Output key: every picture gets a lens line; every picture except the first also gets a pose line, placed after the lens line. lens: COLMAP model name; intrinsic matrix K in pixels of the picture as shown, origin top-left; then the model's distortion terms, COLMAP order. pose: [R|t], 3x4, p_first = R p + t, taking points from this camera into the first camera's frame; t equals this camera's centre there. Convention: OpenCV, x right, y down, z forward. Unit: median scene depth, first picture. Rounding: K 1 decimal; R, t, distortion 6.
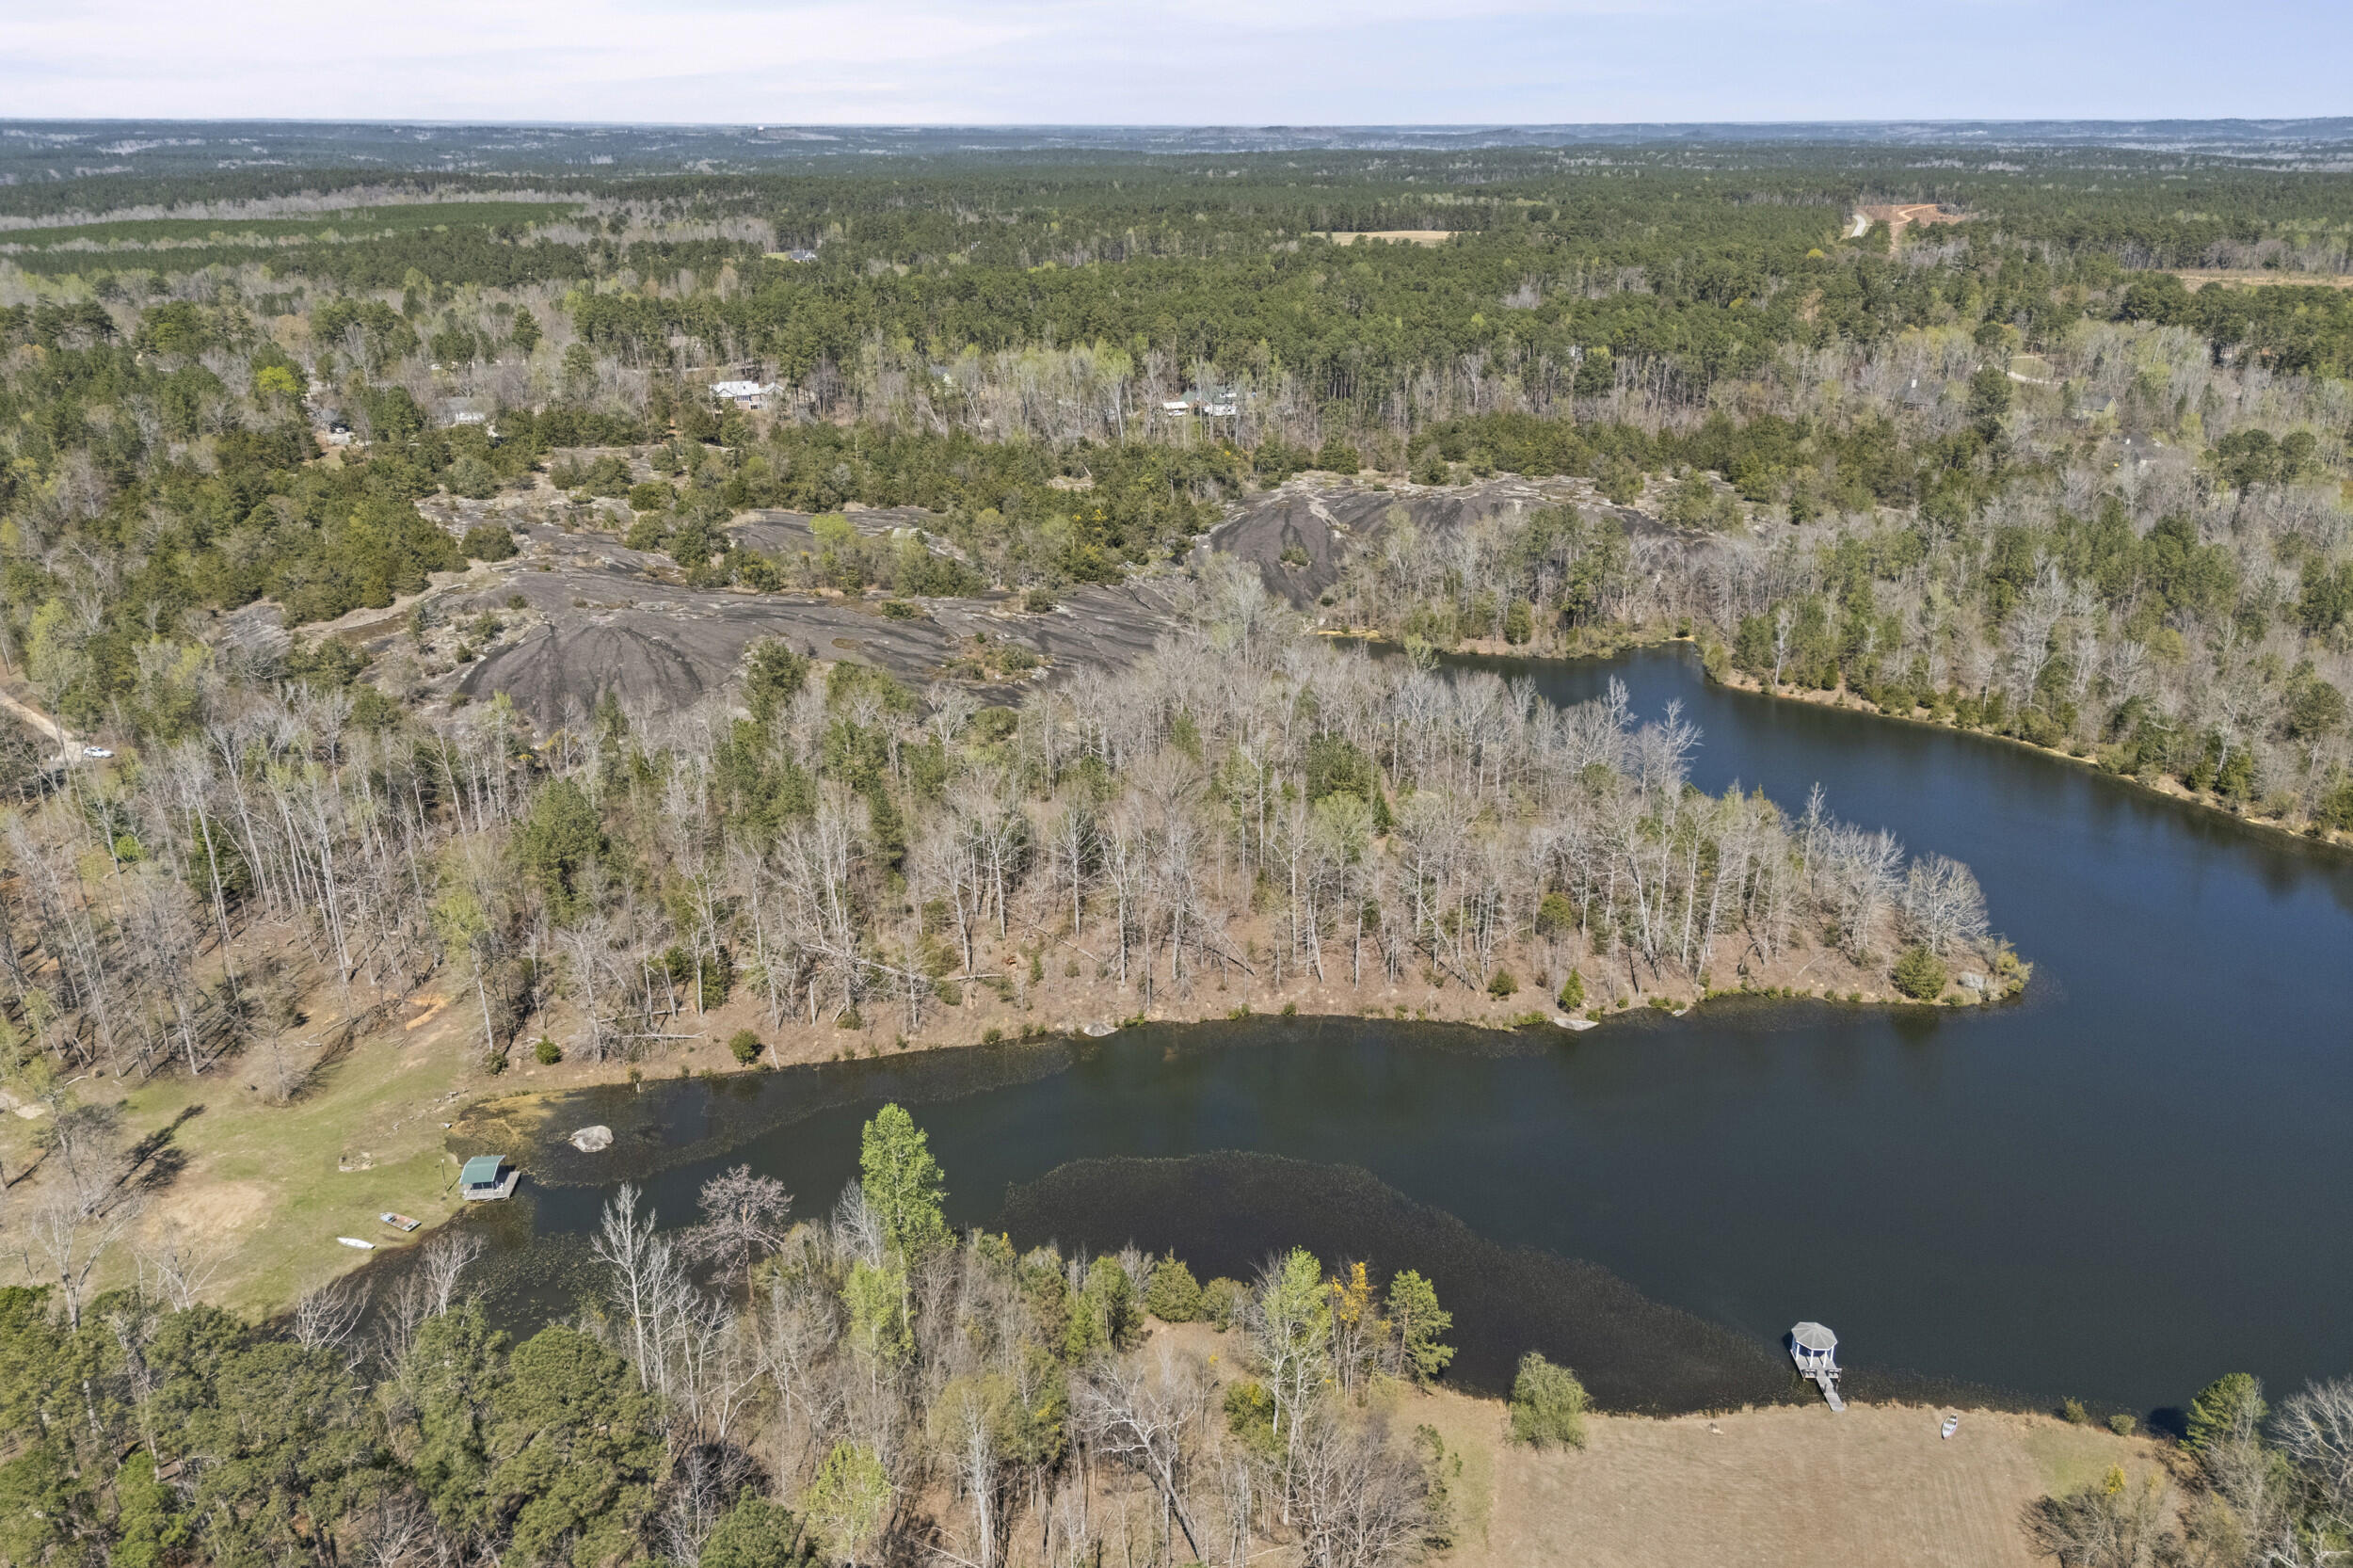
lens RADIAL K [[1750.1, 0, 1176.5], [0, 1750.1, 784.0], [0, 0, 1]] dist [0.057323, -0.042764]
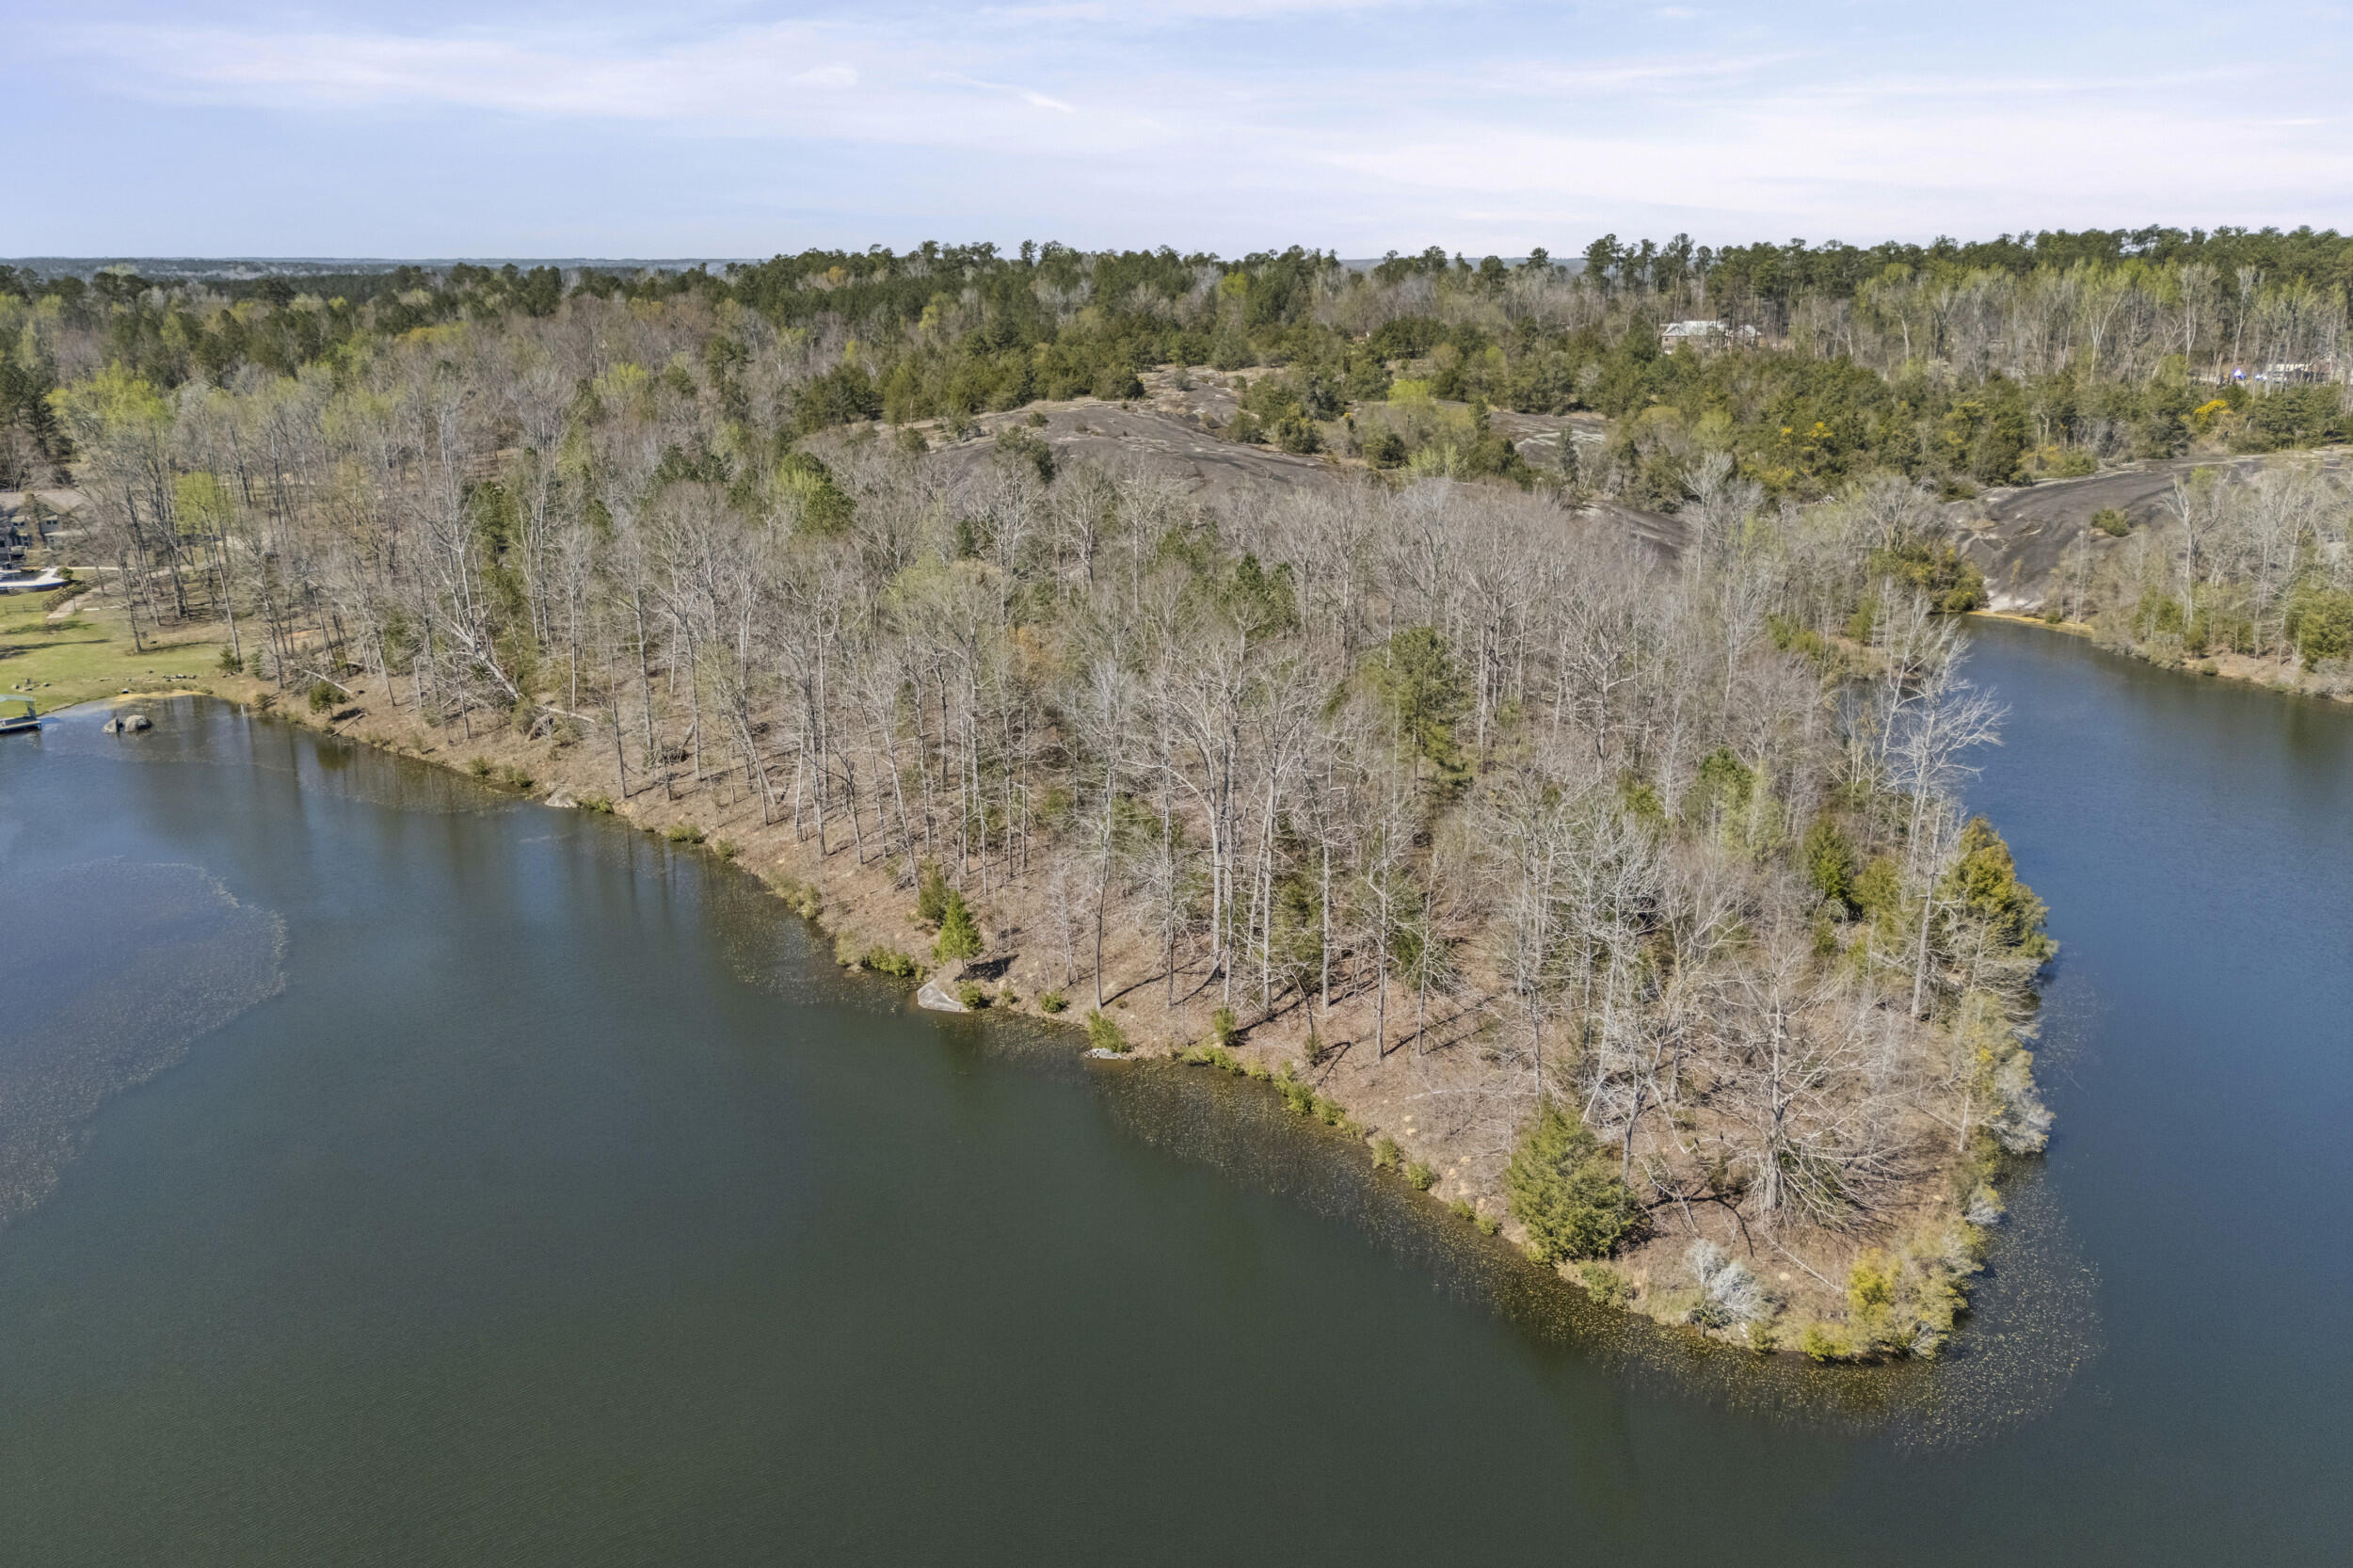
lens RADIAL K [[1750.1, 0, 1176.5], [0, 1750.1, 784.0], [0, 0, 1]] dist [0.057323, -0.042764]
pose [[0.628421, 0.212341, -0.748330, 0.379755], [-0.273933, 0.960805, 0.042593, 0.019841], [0.728044, 0.178226, 0.661957, 0.408413]]
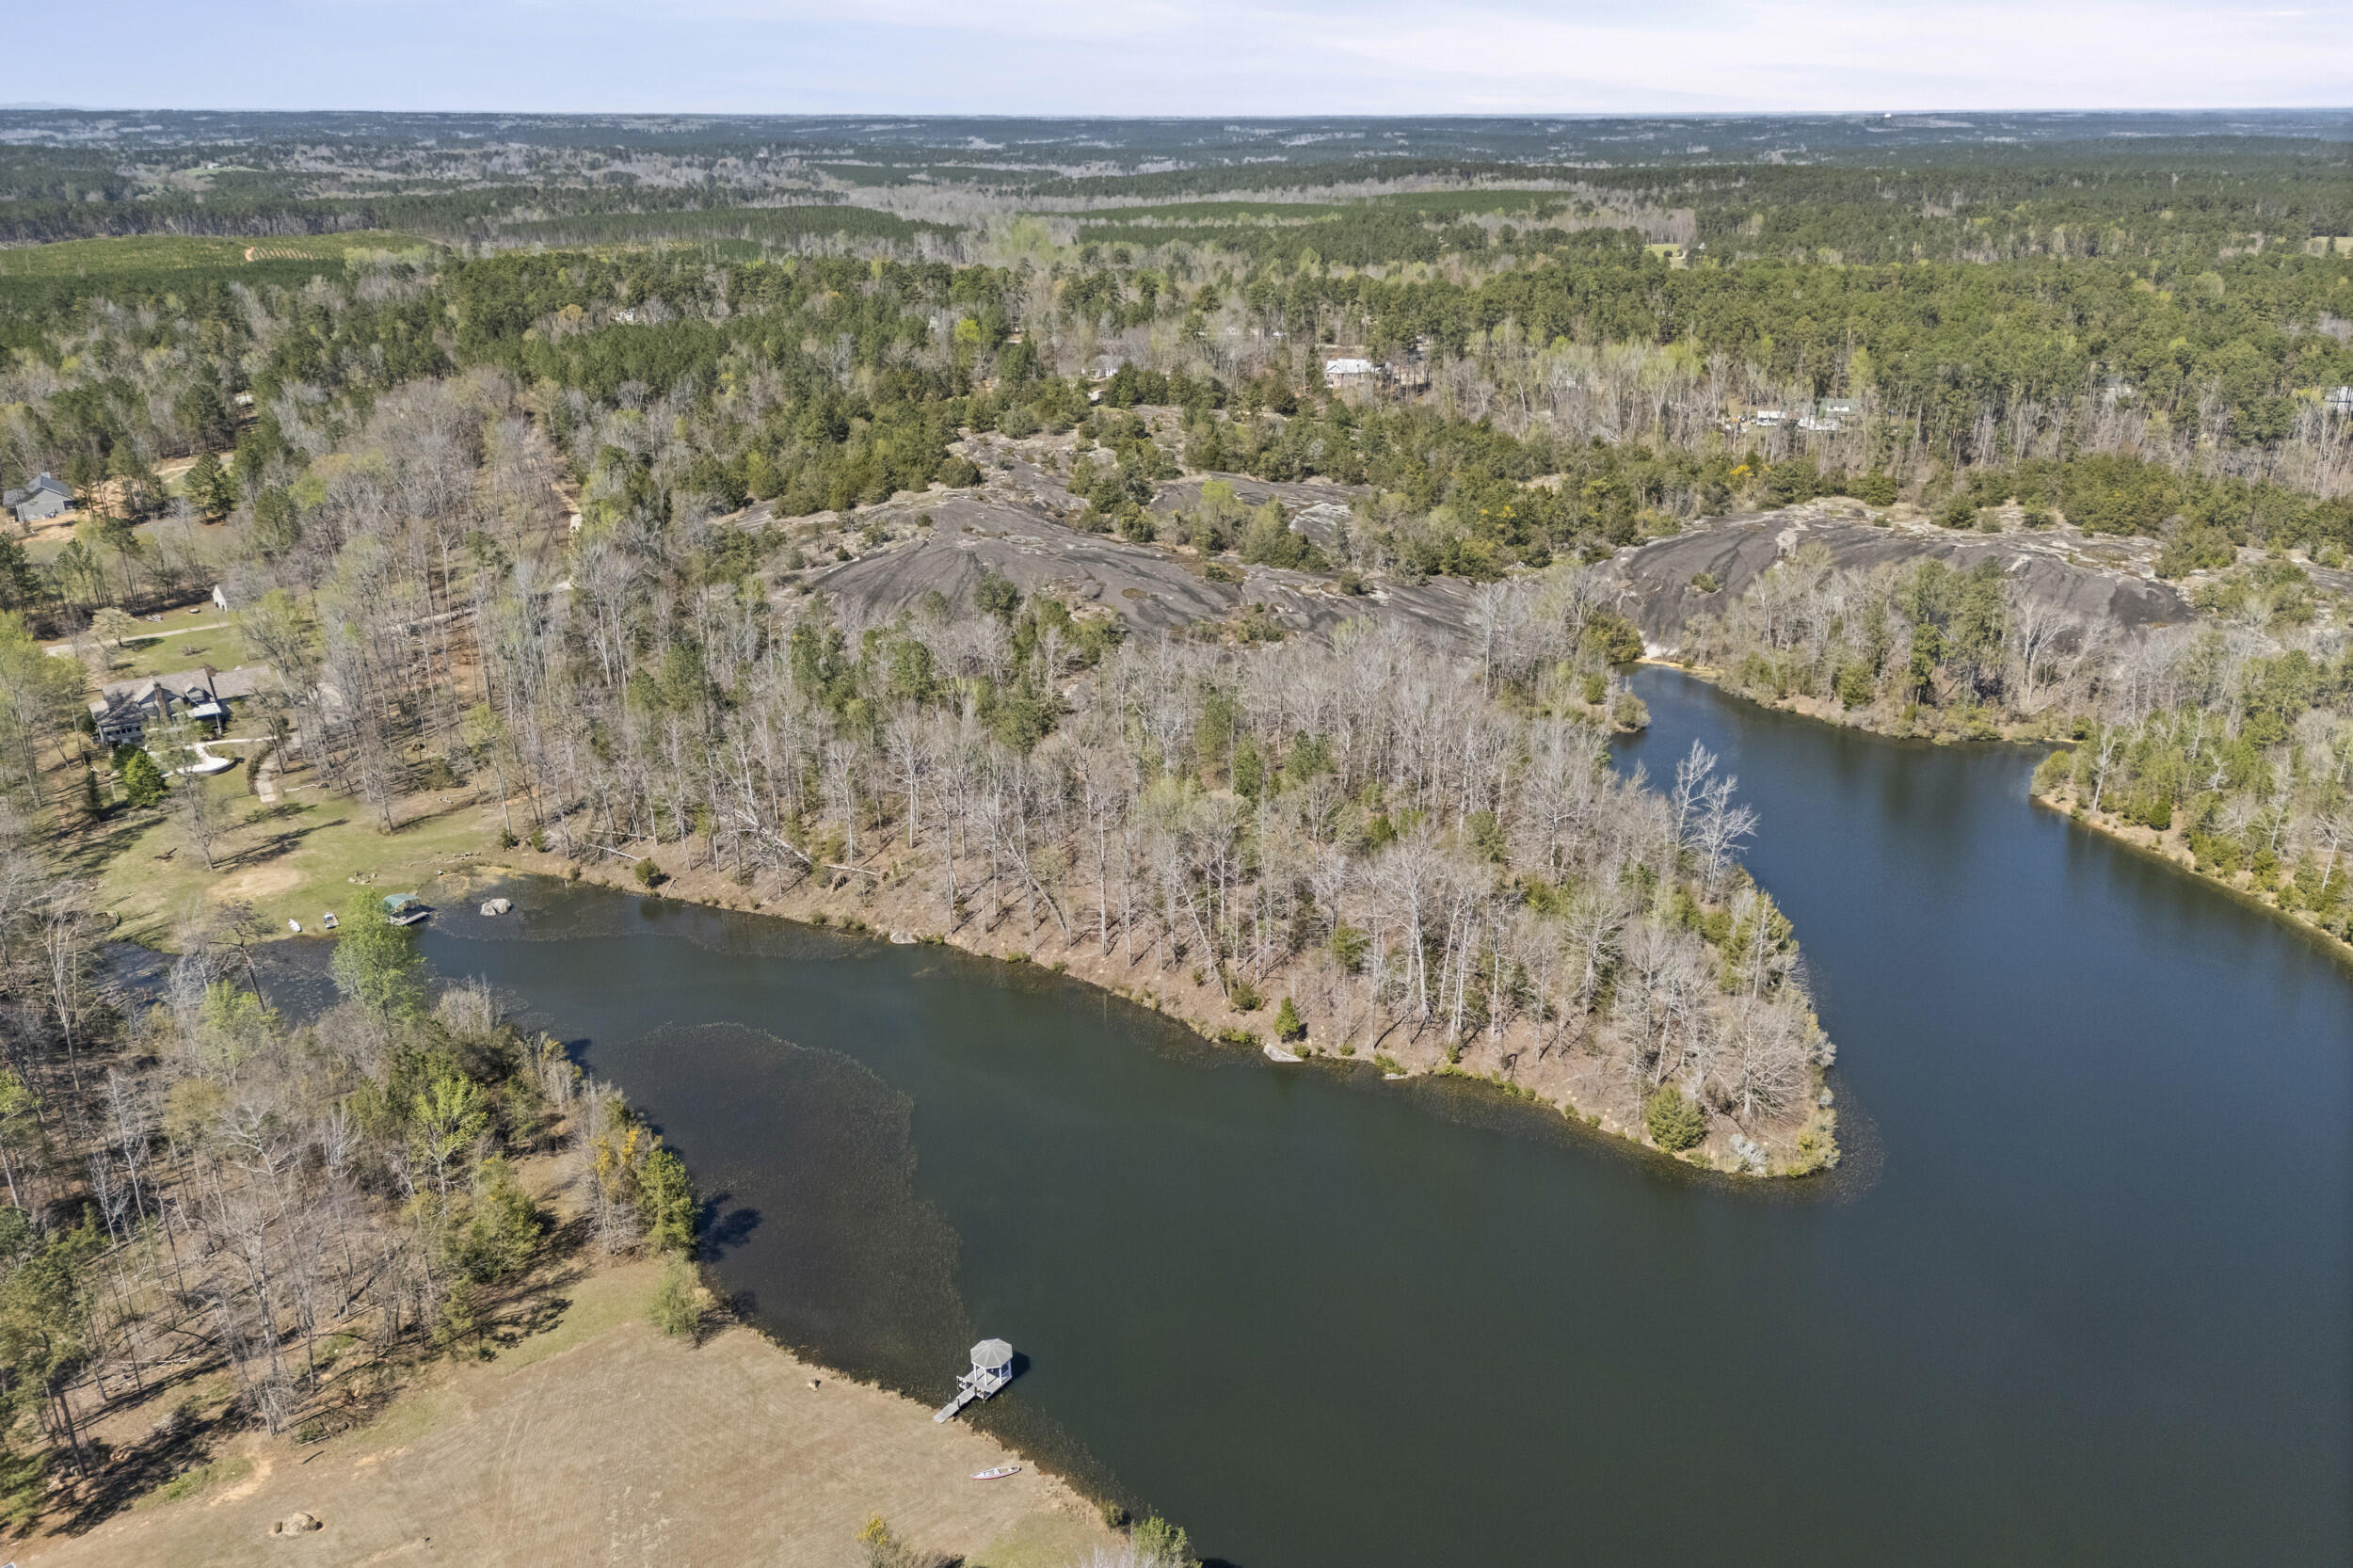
lens RADIAL K [[1750.1, 0, 1176.5], [0, 1750.1, 784.0], [0, 0, 1]] dist [0.057323, -0.042764]
pose [[0.825242, 0.199684, -0.528301, 0.384291], [-0.197097, 0.978425, 0.061939, -0.032612], [0.529272, 0.053012, 0.846795, 0.091421]]
